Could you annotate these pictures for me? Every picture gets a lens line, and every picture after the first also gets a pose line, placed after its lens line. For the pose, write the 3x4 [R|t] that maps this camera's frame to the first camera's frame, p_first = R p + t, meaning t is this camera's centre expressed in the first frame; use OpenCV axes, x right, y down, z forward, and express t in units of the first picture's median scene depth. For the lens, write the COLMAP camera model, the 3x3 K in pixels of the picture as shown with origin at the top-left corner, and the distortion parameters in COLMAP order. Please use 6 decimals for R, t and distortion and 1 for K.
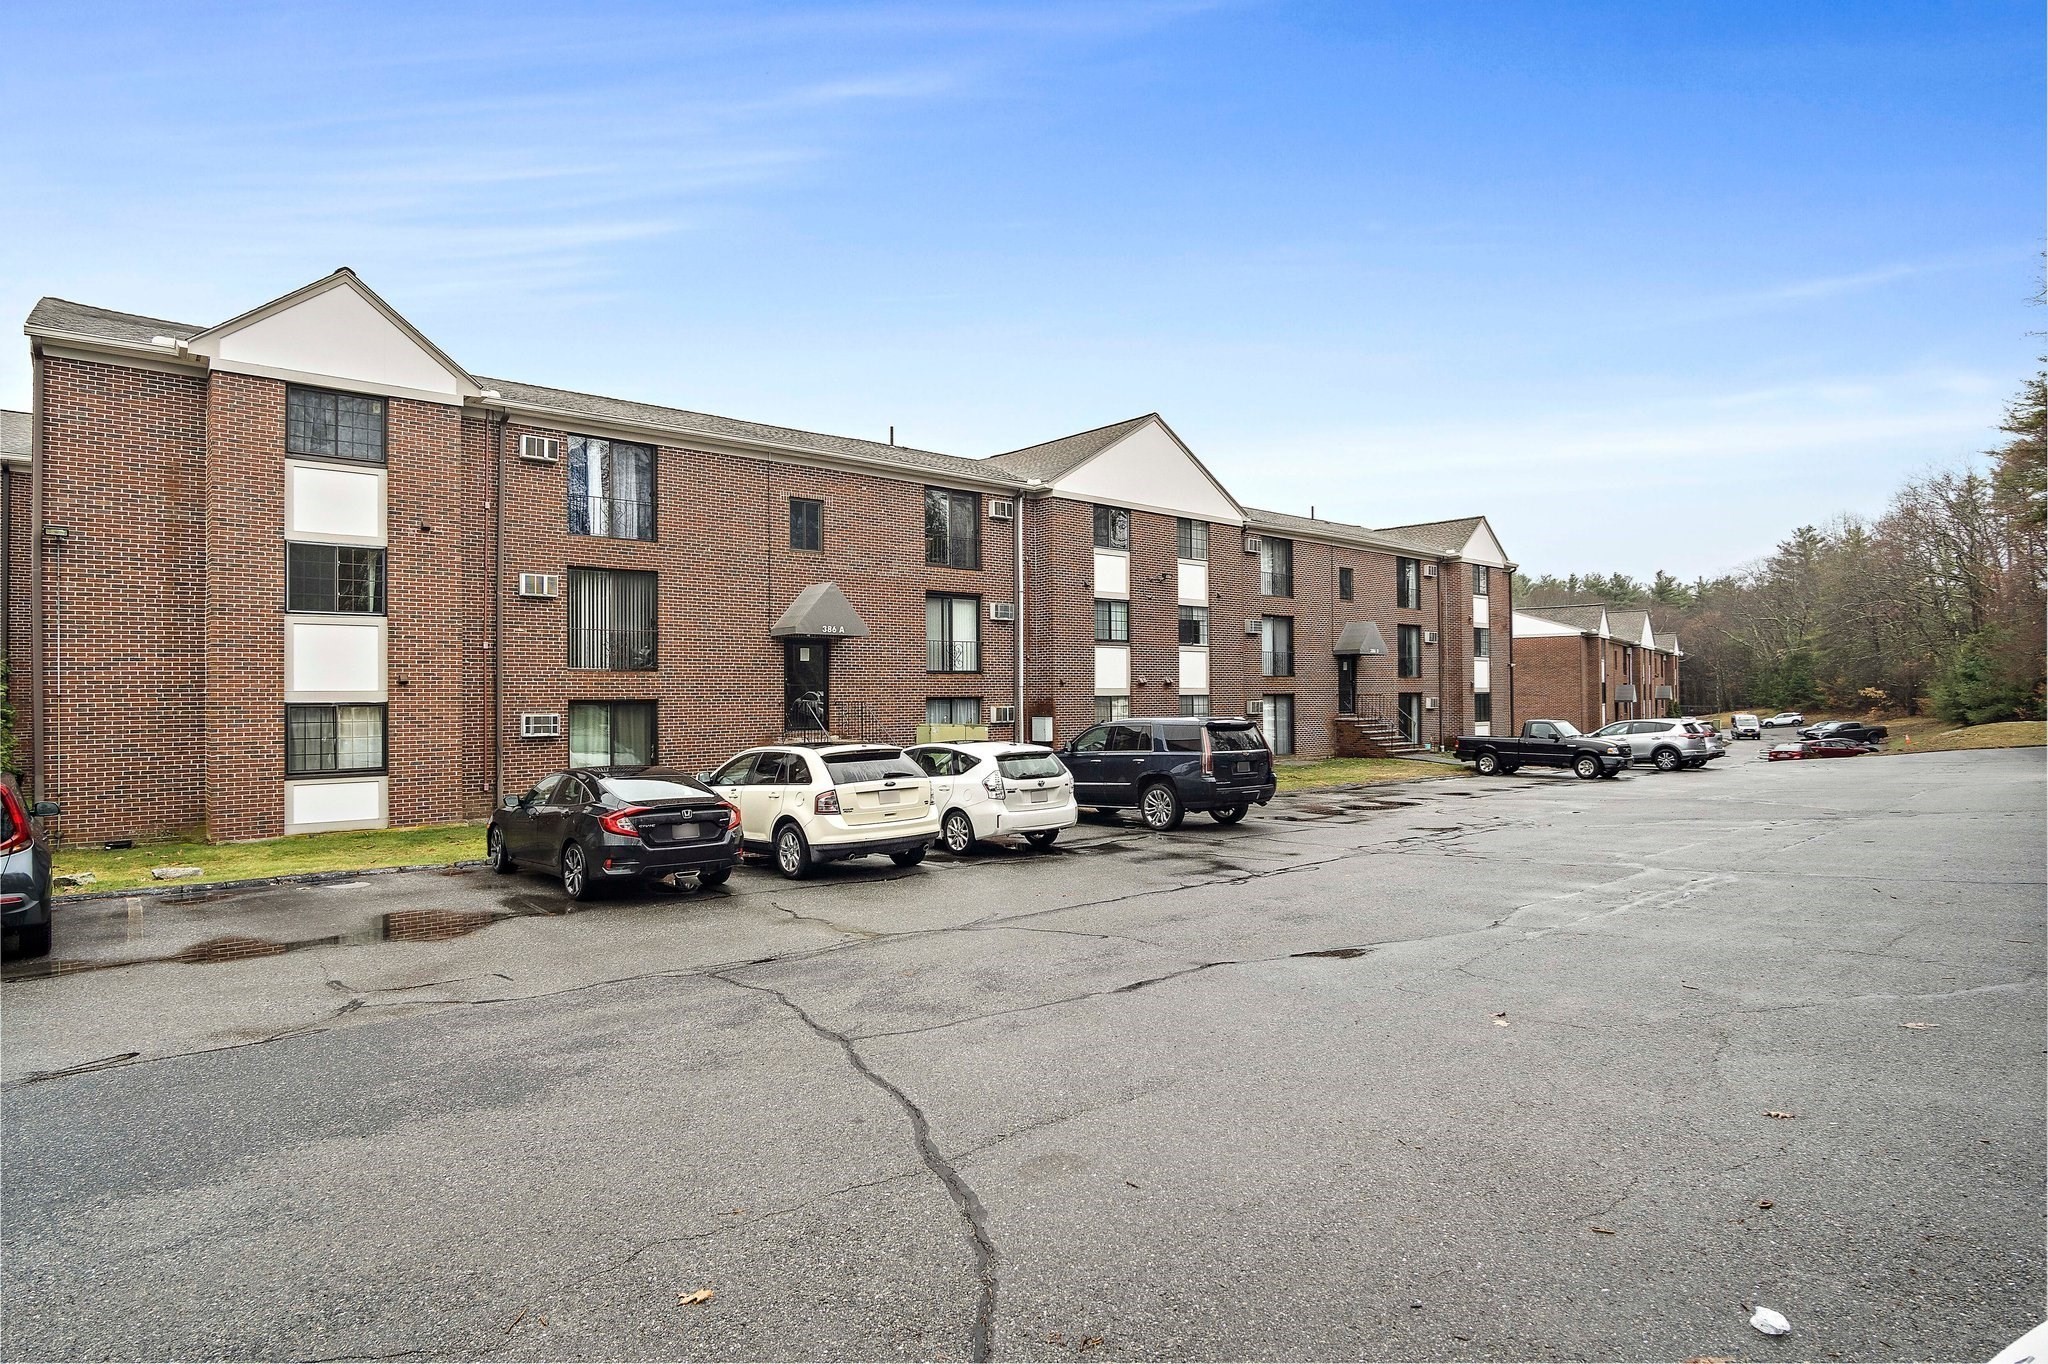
lens RADIAL K [[1493.9, 0, 1024.0], [0, 1493.9, 682.0], [0, 0, 1]] dist [-0.047050, 0.000879]
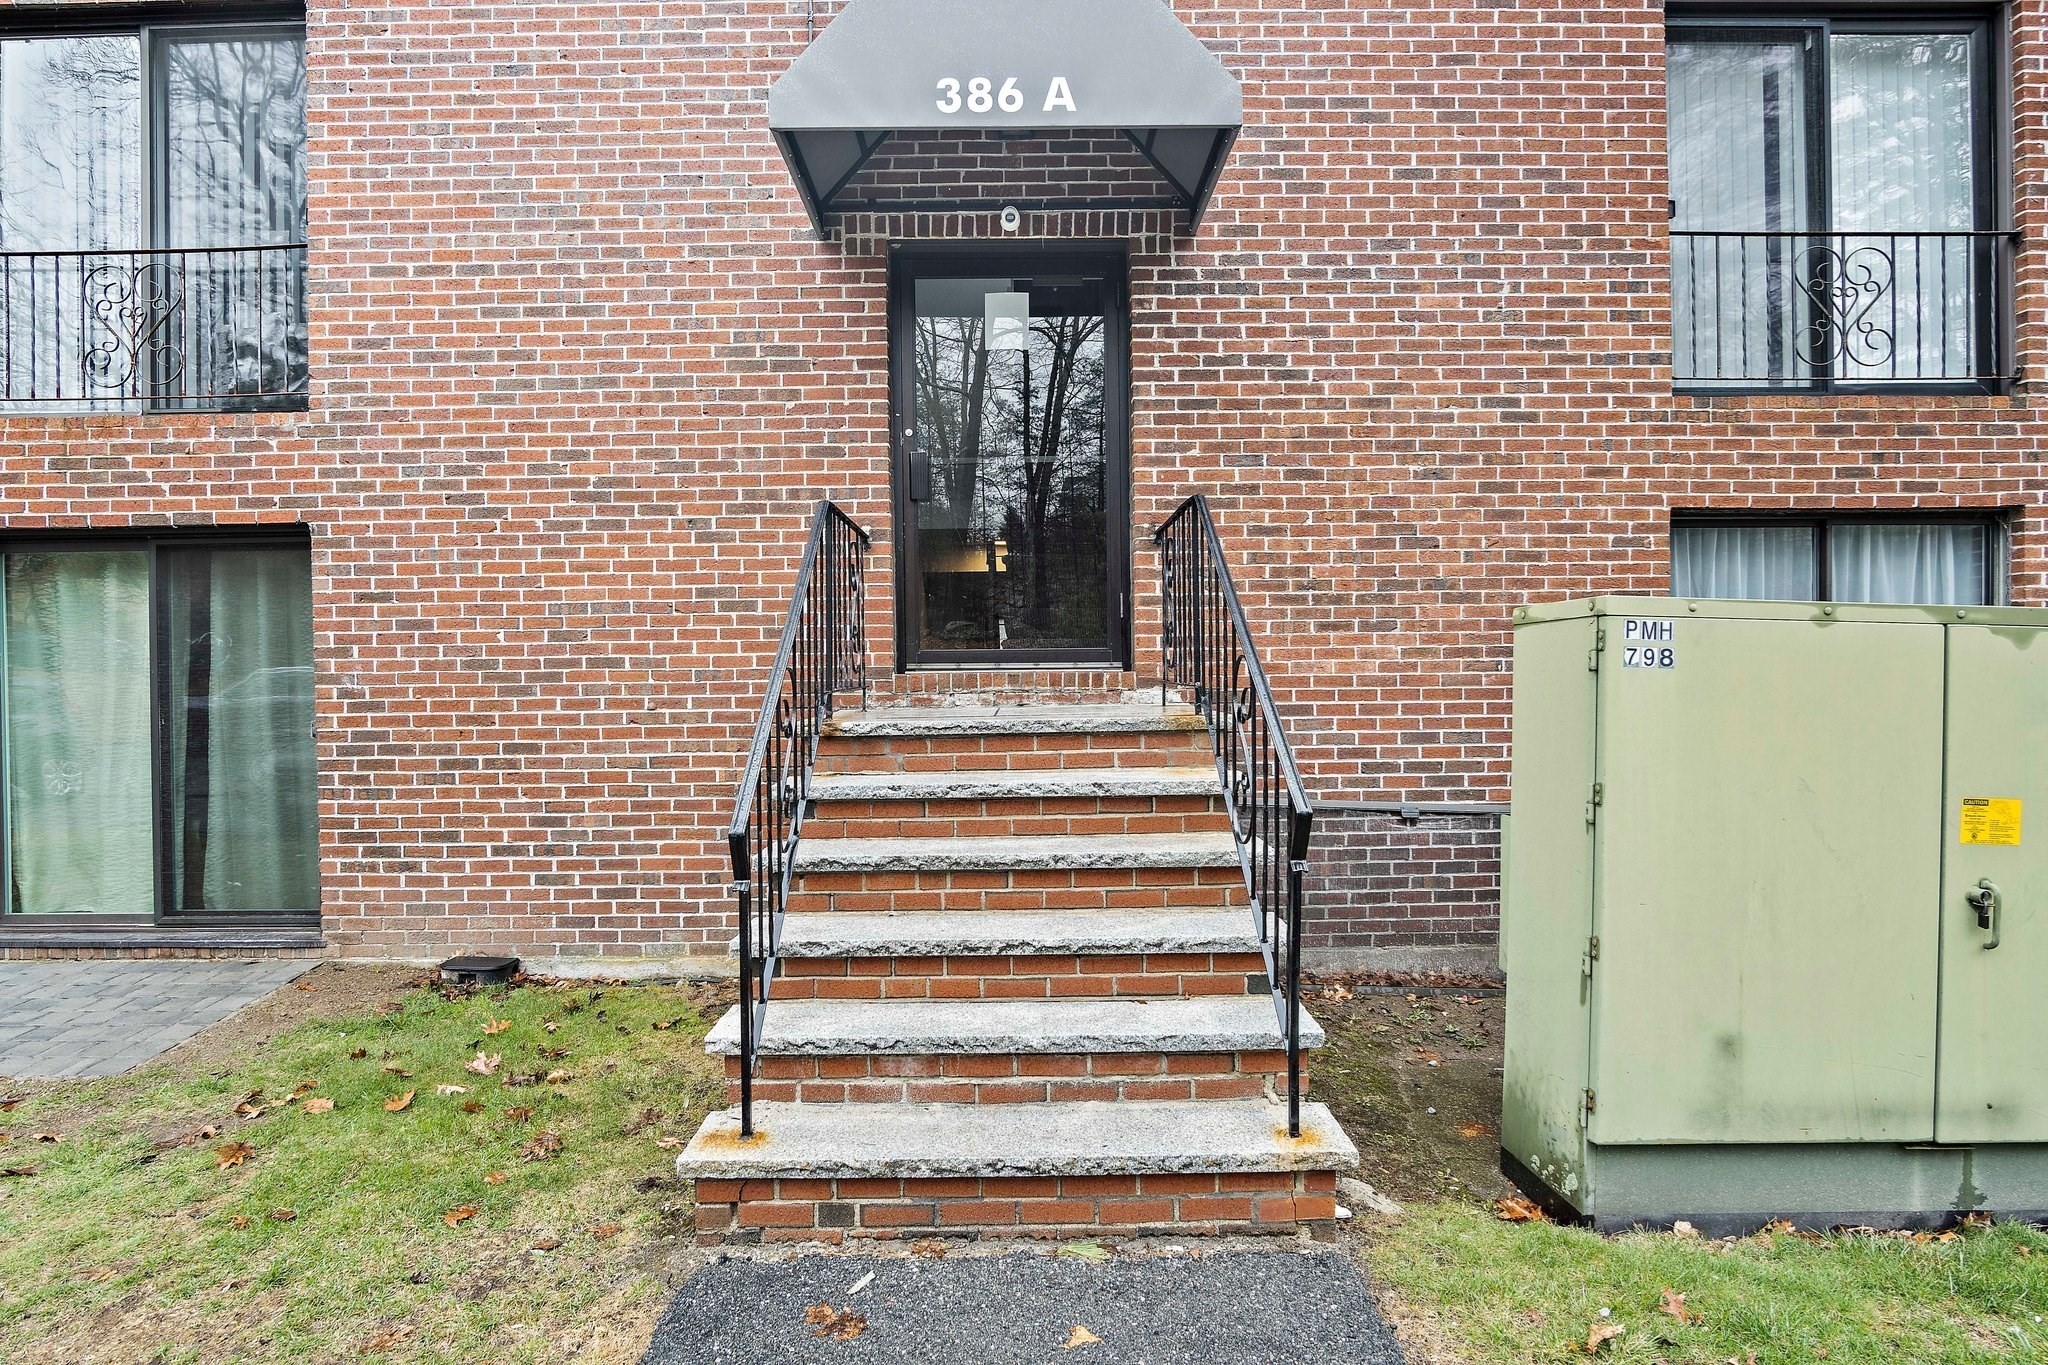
lens RADIAL K [[1090.0, 0, 1024.1], [0, 1090.0, 676.0], [0, 0, 1]] dist [-0.026947, 0.001398]
pose [[0.753863, 0.007159, -0.656993, -0.034336], [0.007042, 0.999795, 0.018975, 0.029558], [0.656994, -0.018931, 0.753658, 0.816886]]
